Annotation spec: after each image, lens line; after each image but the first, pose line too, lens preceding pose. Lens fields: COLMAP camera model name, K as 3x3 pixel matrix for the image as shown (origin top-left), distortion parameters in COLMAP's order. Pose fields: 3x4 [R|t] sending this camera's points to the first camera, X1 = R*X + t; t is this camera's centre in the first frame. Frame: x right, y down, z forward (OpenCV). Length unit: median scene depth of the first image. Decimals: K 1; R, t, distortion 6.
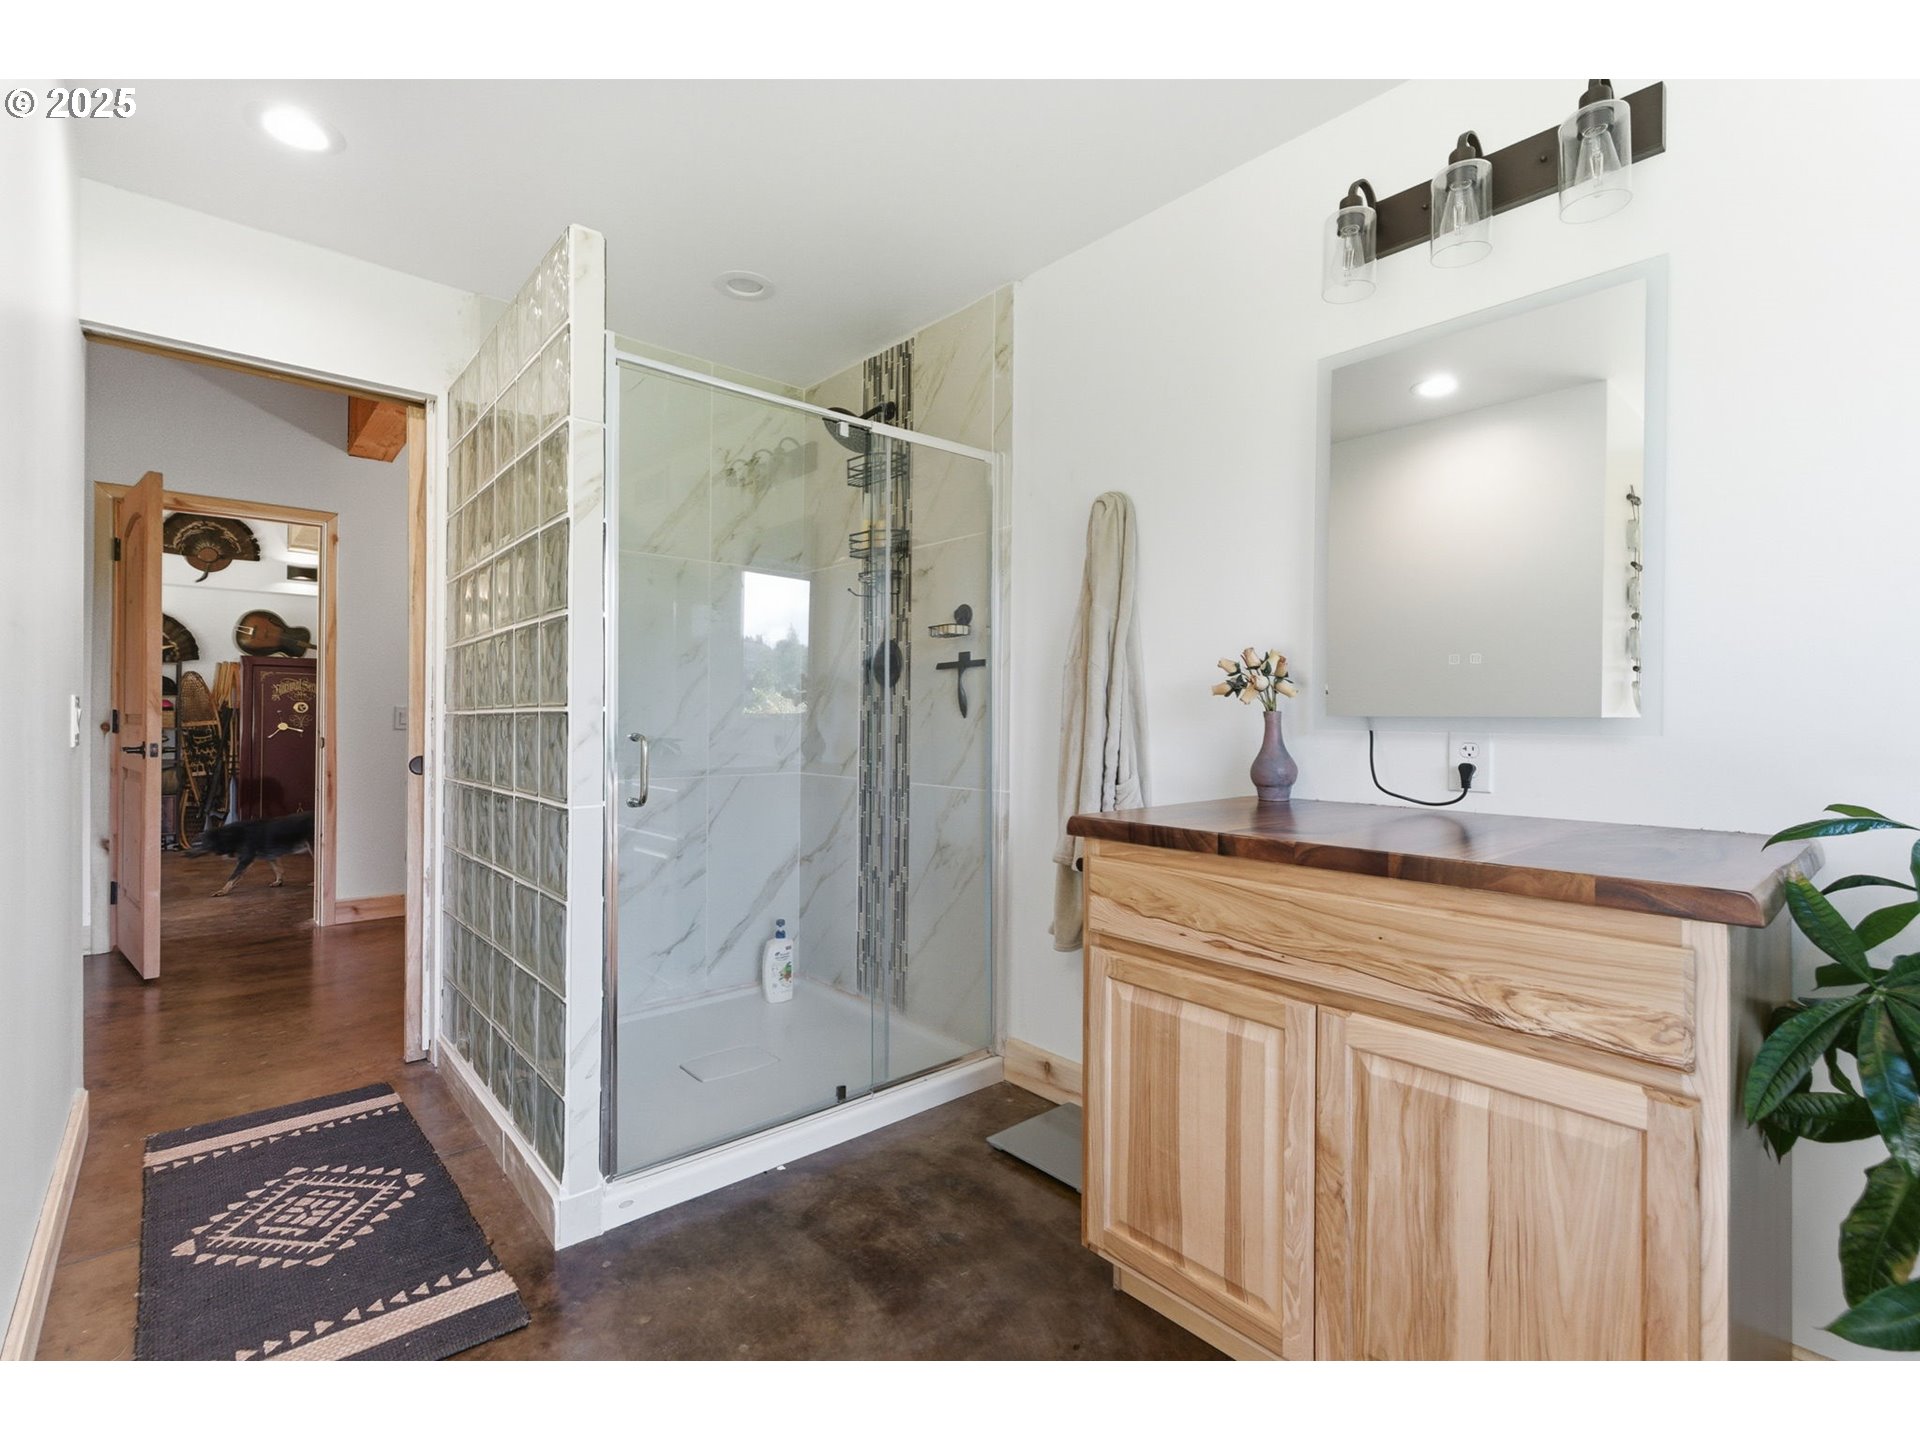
lens RADIAL K [[876.5, 0, 955.8], [0, 876.5, 724.4], [0, 0, 1]] dist [-0.001074, -0.000254]
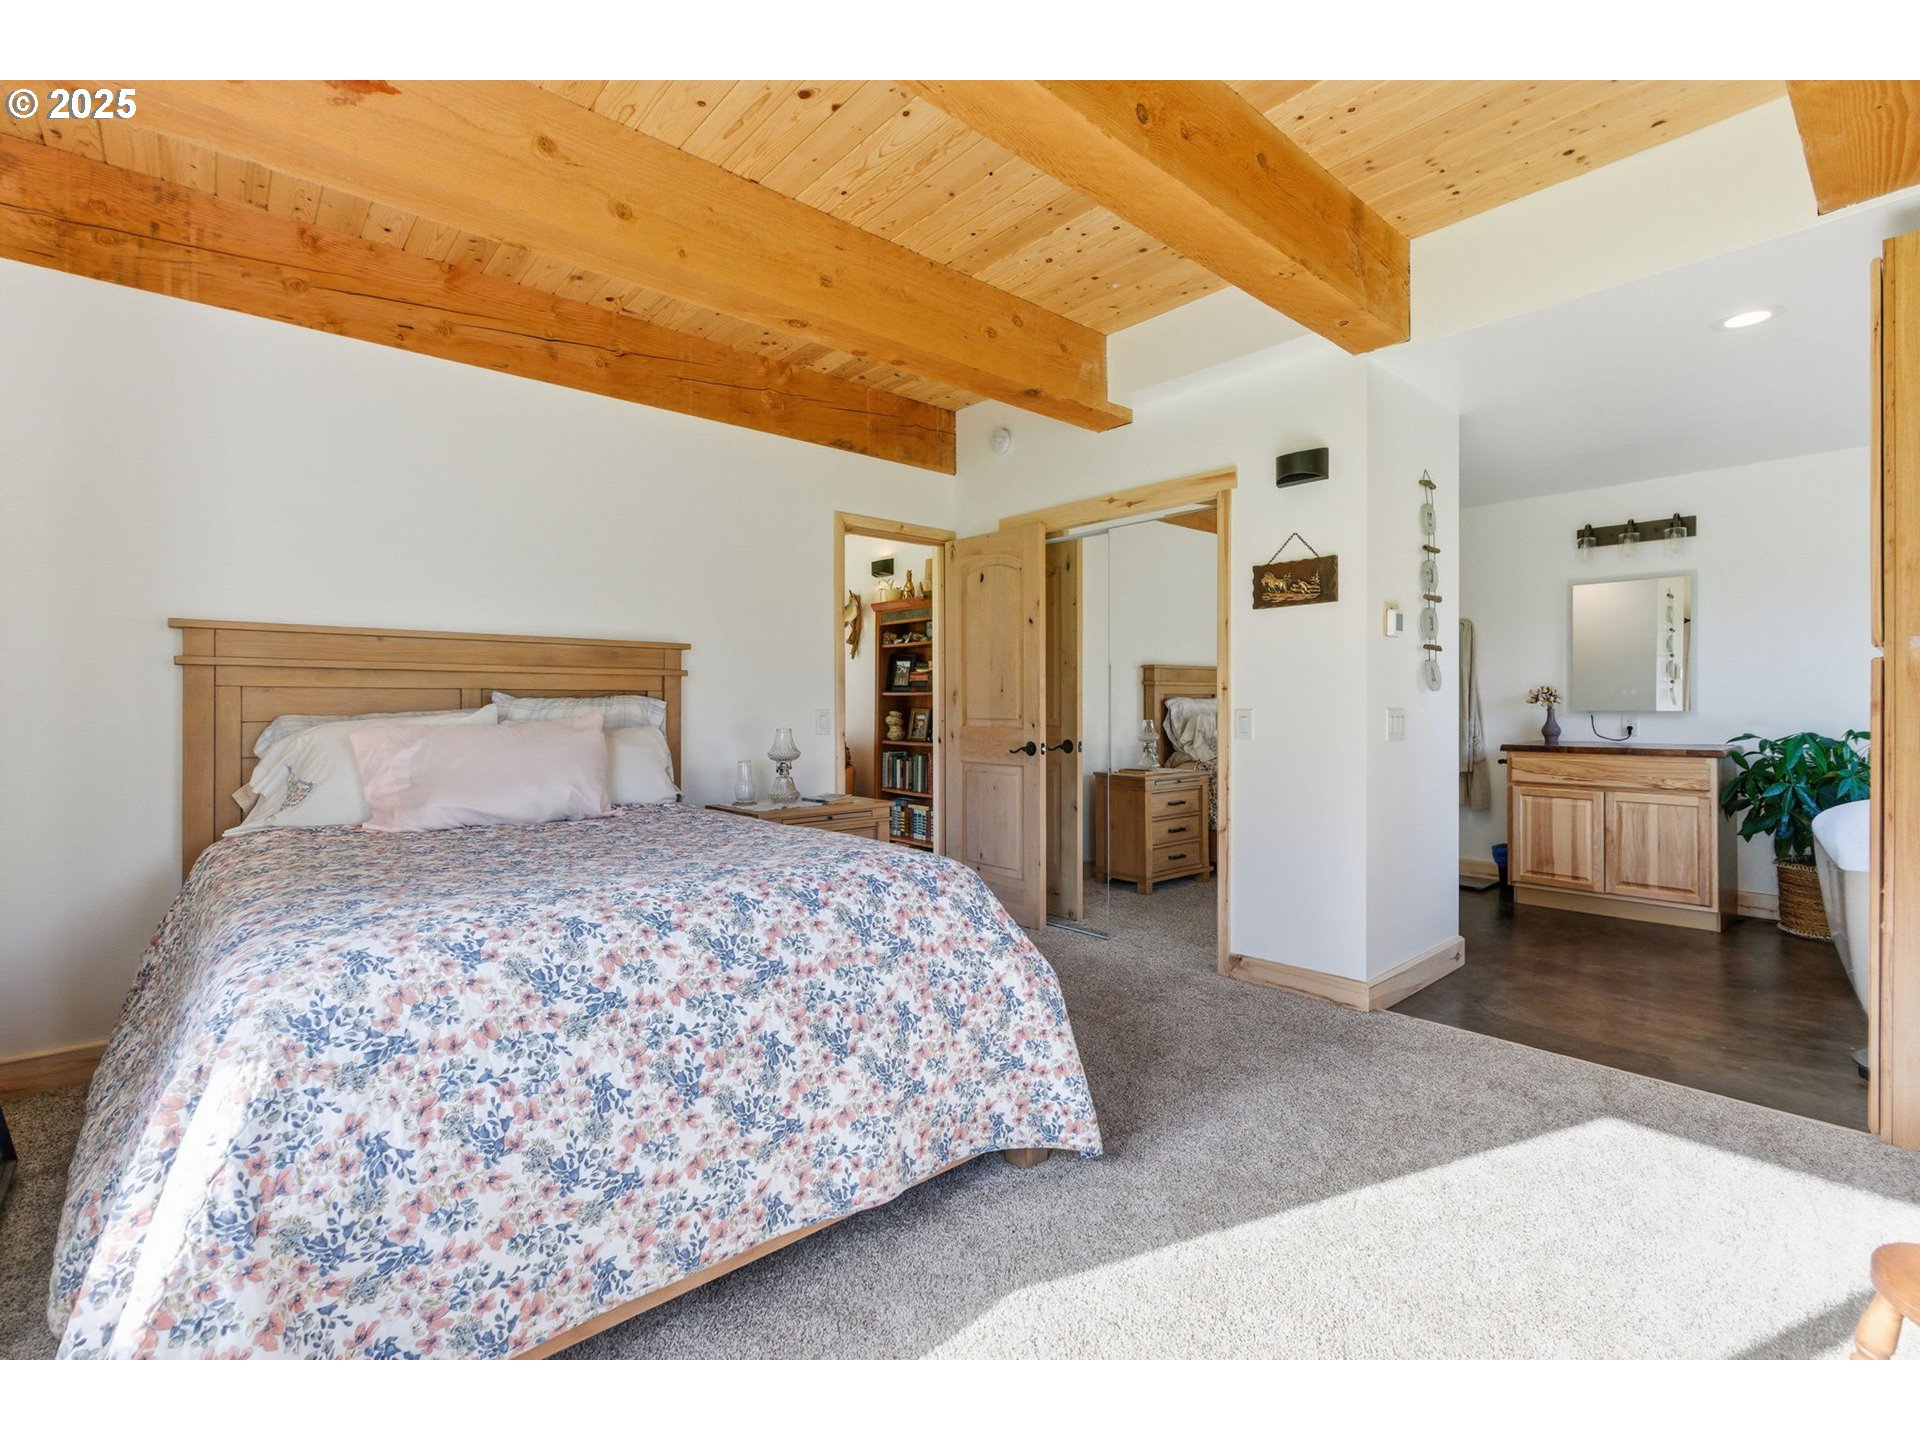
lens RADIAL K [[876.5, 0, 964.2], [0, 876.5, 714.5], [0, 0, 1]] dist [-0.001074, -0.000254]
pose [[0.999939, -0.007192, 0.008338, -2.090733], [0.007194, 0.999974, -0.000167, -0.014618], [-0.008337, 0.000227, 0.999965, -2.401379]]
